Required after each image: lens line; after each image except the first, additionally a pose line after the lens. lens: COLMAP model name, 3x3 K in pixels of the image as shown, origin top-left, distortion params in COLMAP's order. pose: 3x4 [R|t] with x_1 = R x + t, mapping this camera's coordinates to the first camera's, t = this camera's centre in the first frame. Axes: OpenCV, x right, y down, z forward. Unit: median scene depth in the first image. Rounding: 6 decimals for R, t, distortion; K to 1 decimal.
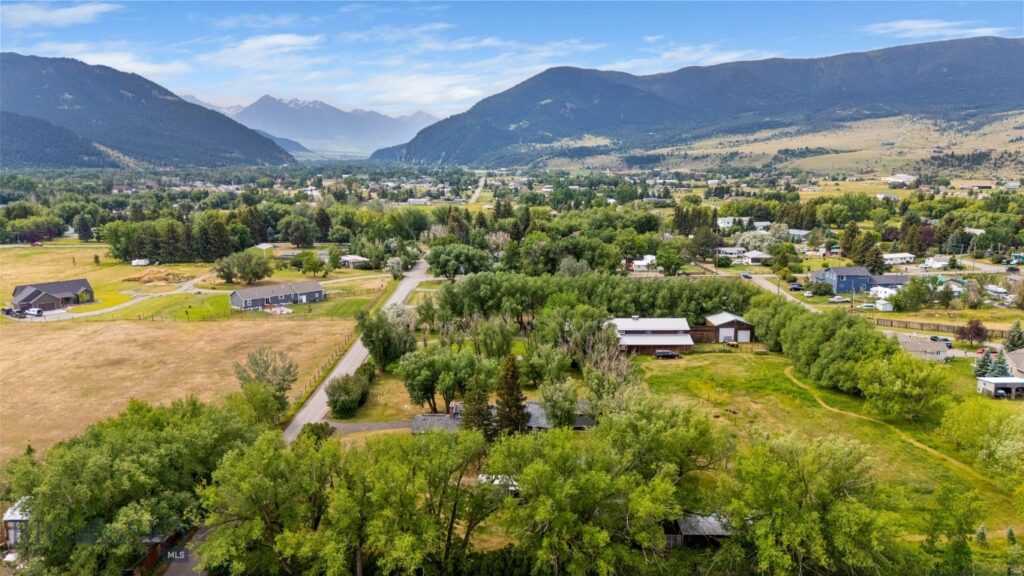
lens RADIAL K [[755.8, 0, 519.1], [0, 755.8, 285.9], [0, 0, 1]] dist [0.070383, -0.060361]
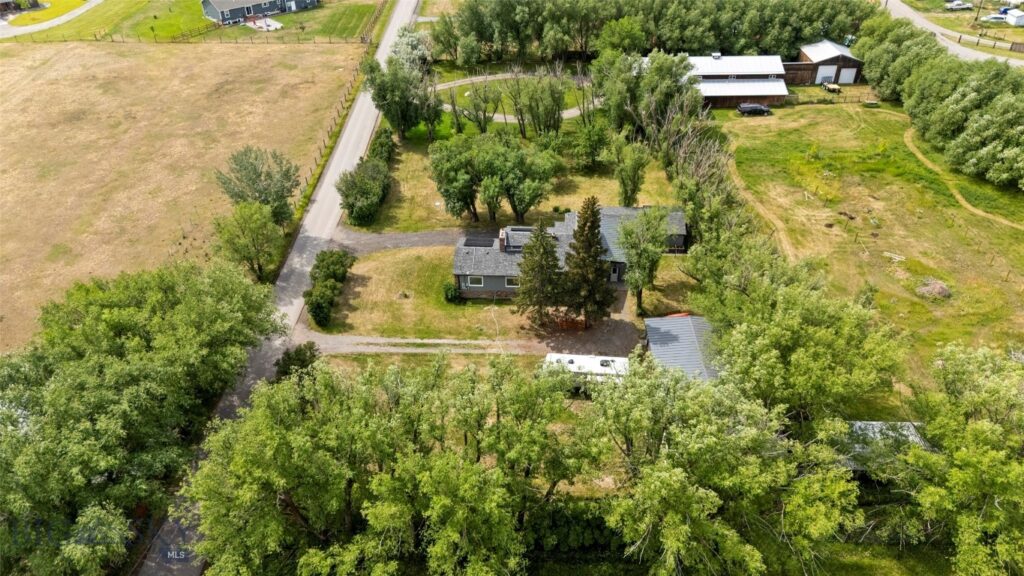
lens RADIAL K [[755.8, 0, 519.1], [0, 755.8, 285.9], [0, 0, 1]] dist [0.070383, -0.060361]
pose [[0.999923, 0.003525, -0.011879, -0.043735], [0.001913, 0.903278, 0.429052, -0.090165], [0.012242, -0.429042, 0.903201, 0.194153]]
